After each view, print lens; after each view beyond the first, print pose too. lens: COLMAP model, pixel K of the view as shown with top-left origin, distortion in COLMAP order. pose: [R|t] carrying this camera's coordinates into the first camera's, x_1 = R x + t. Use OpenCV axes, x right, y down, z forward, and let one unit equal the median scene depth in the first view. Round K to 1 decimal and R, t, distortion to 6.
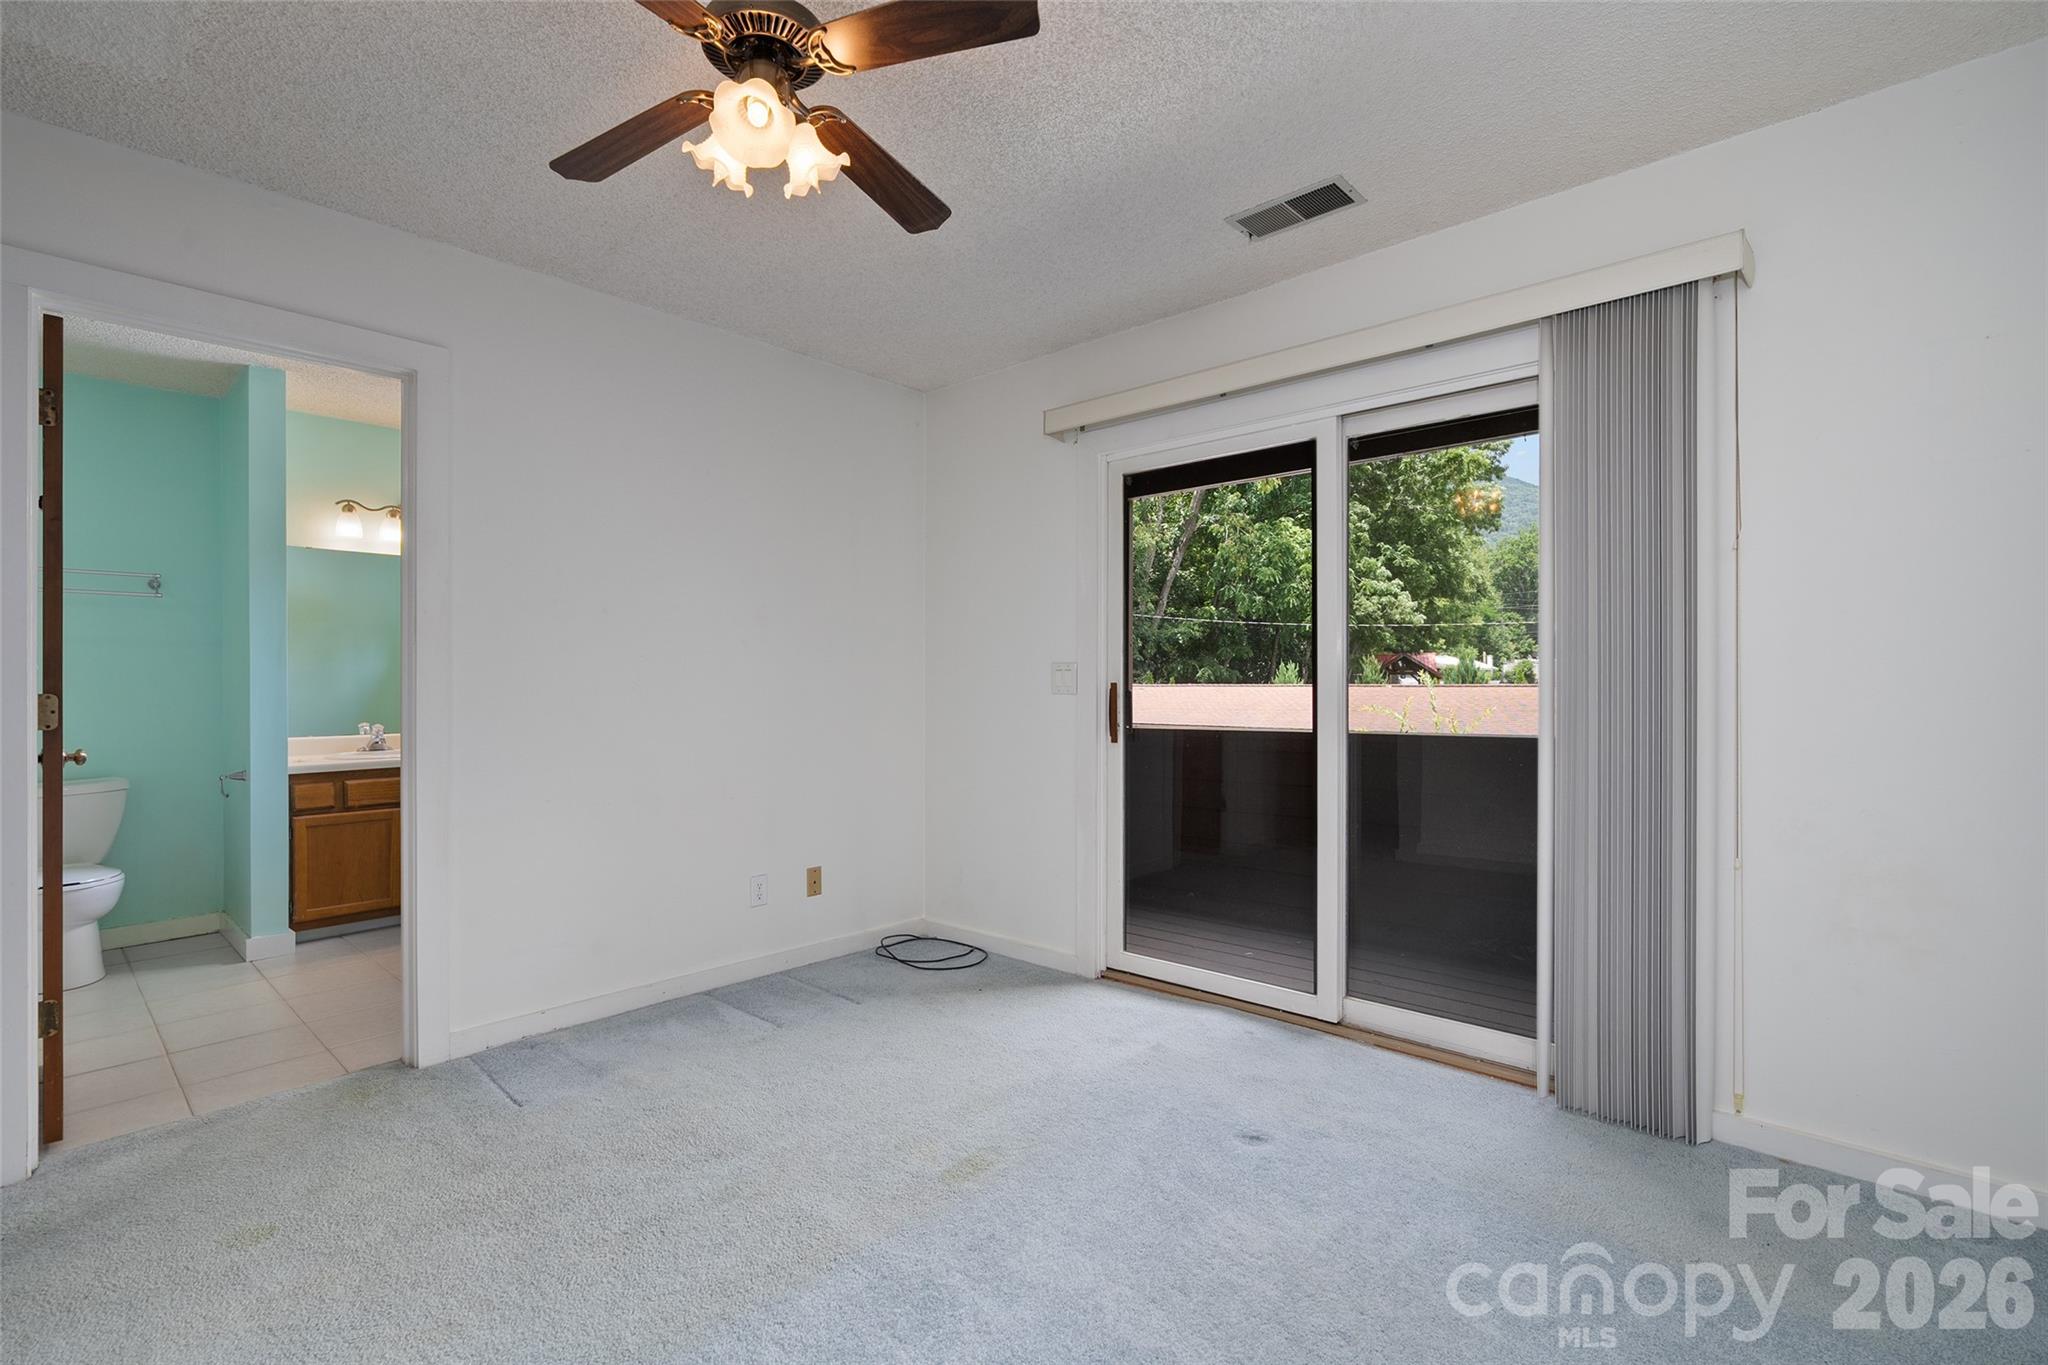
lens RADIAL K [[926.6, 0, 1014.3], [0, 926.6, 683.3], [0, 0, 1]] dist [-0.009451, 0.005235]
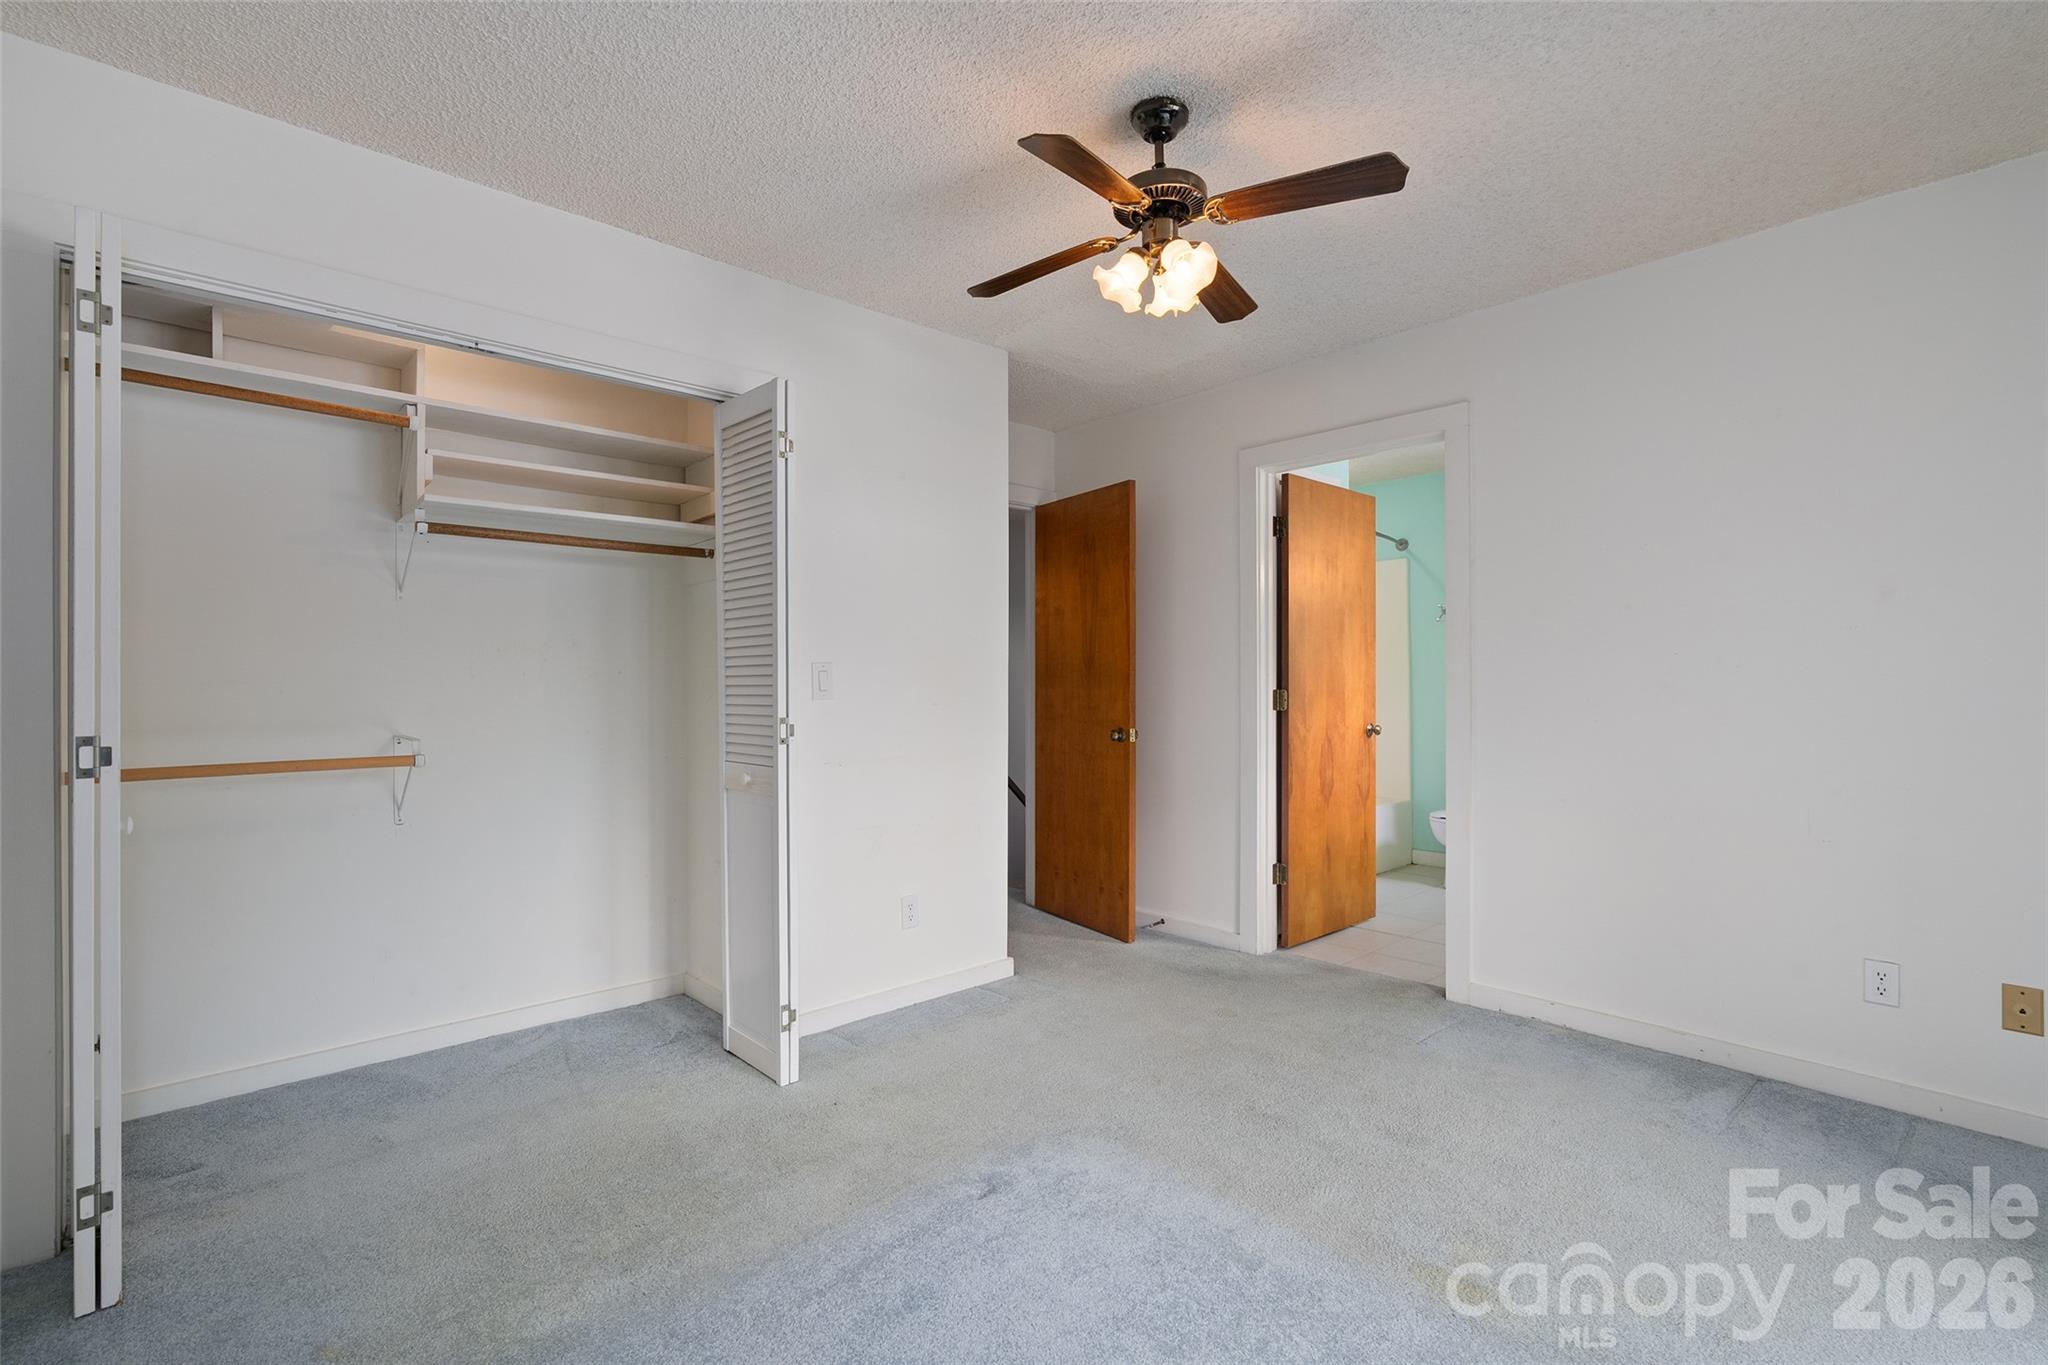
lens RADIAL K [[926.6, 0, 1022.0], [0, 926.6, 683.1], [0, 0, 1]] dist [-0.009451, 0.005235]
pose [[-0.081198, 0.004295, -0.996689, 0.656627], [-0.002114, 0.999988, 0.004482, -0.007551], [0.996696, 0.002471, -0.081188, 0.566332]]
